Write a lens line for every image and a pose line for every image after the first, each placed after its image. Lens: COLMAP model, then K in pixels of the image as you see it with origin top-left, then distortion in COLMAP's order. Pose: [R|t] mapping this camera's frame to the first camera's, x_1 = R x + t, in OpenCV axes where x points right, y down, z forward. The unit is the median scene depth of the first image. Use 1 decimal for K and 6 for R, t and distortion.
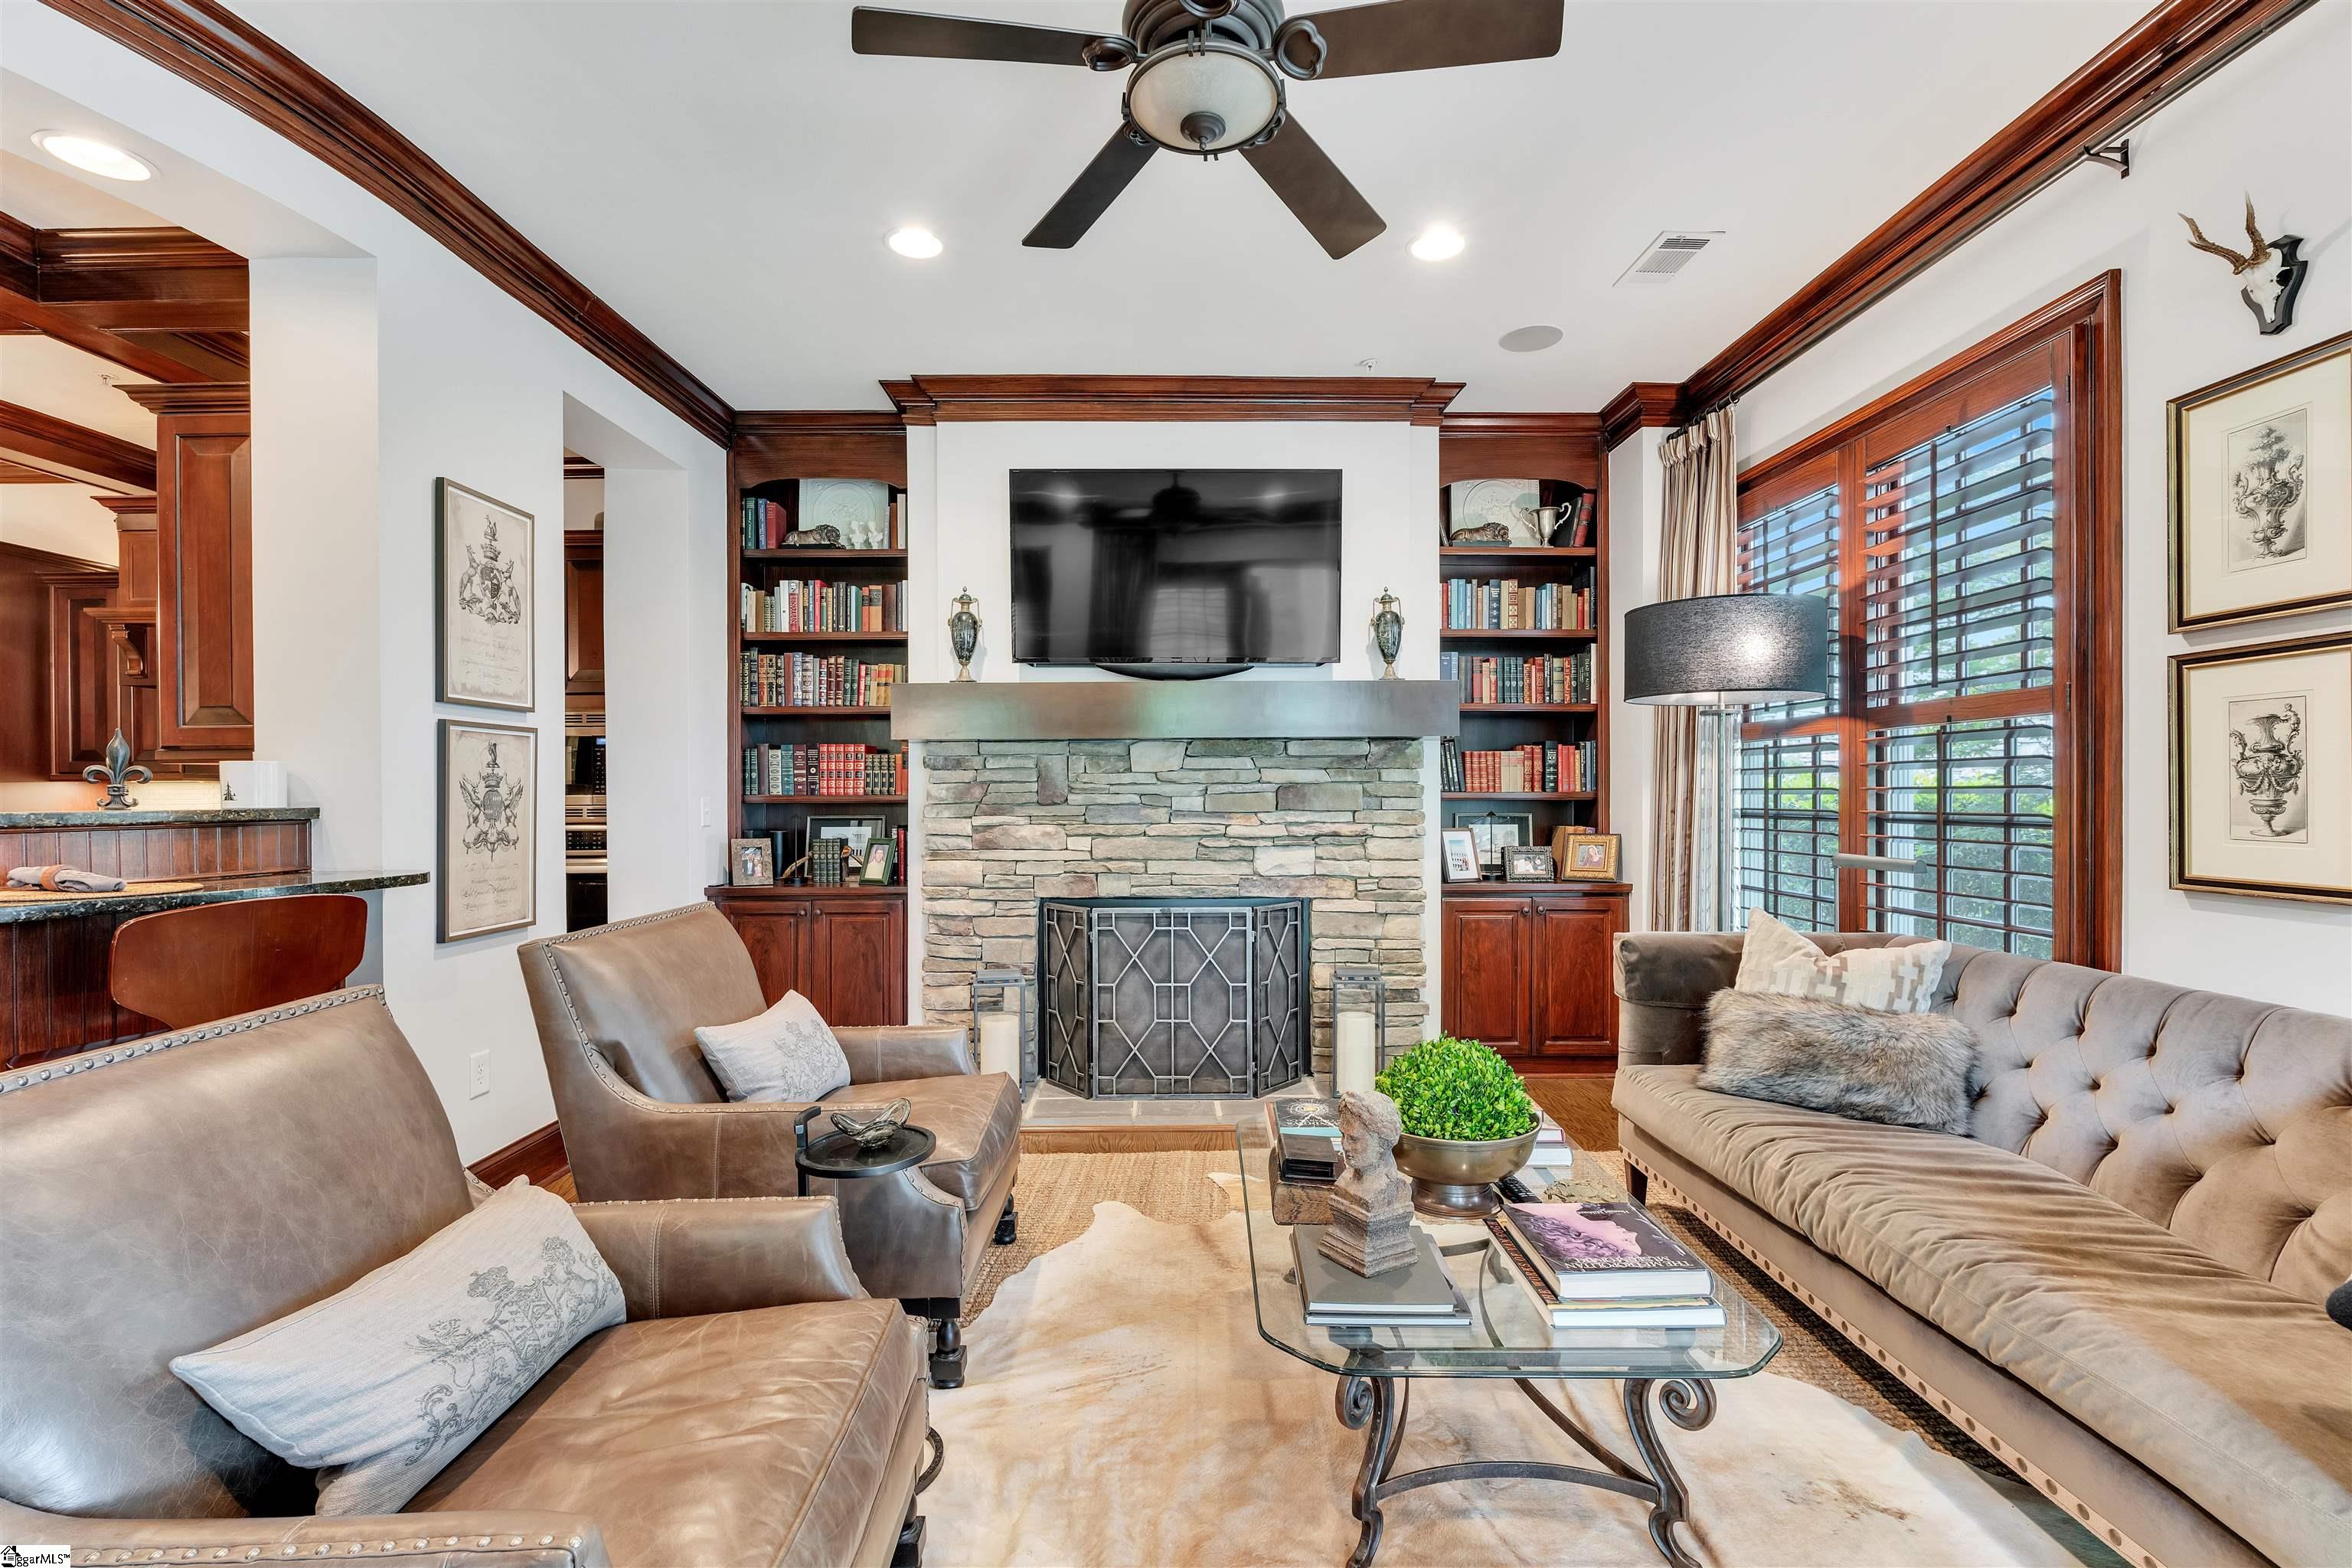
lens RADIAL K [[1037.5, 0, 1179.2], [0, 1037.5, 793.3], [0, 0, 1]] dist [-0.002655, 0.000767]
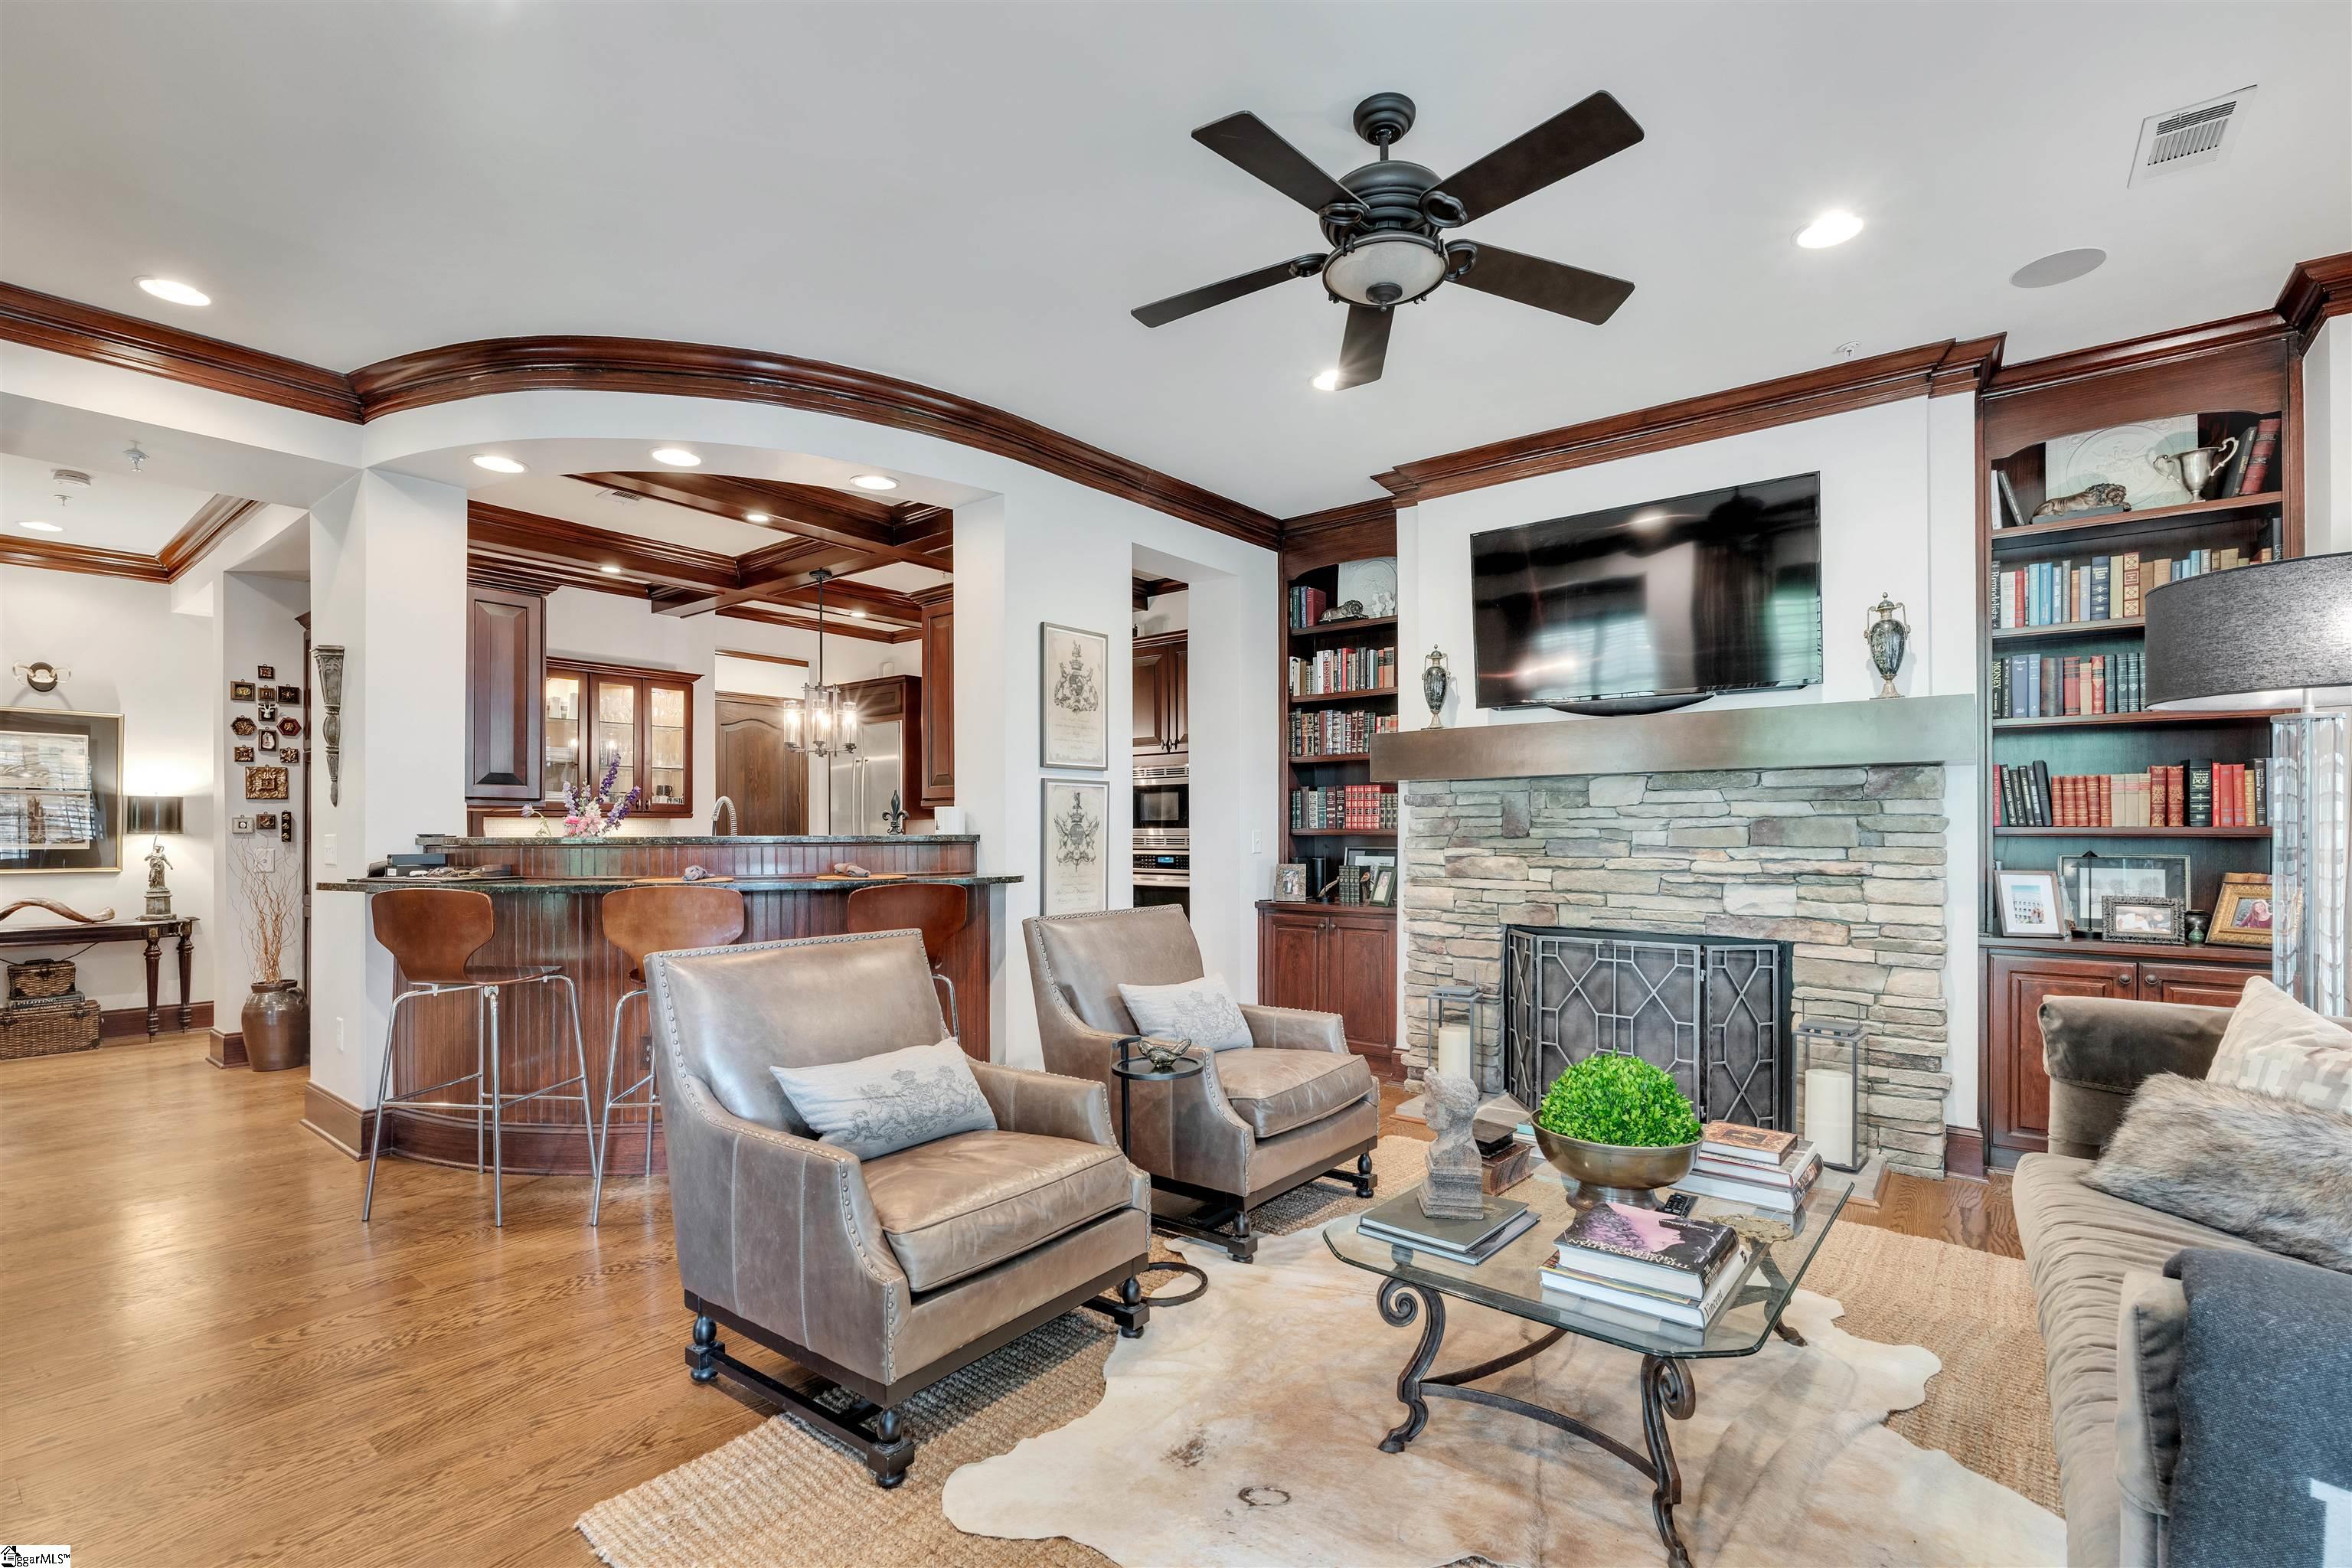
lens RADIAL K [[1058.1, 0, 1186.3], [0, 1058.1, 823.0], [0, 0, 1]] dist [0.000103, -0.000100]
pose [[0.781043, -0.001037, -0.624477, 0.365904], [-0.002659, 0.999984, -0.004987, 0.002493], [0.624472, 0.005555, 0.781027, -0.081847]]
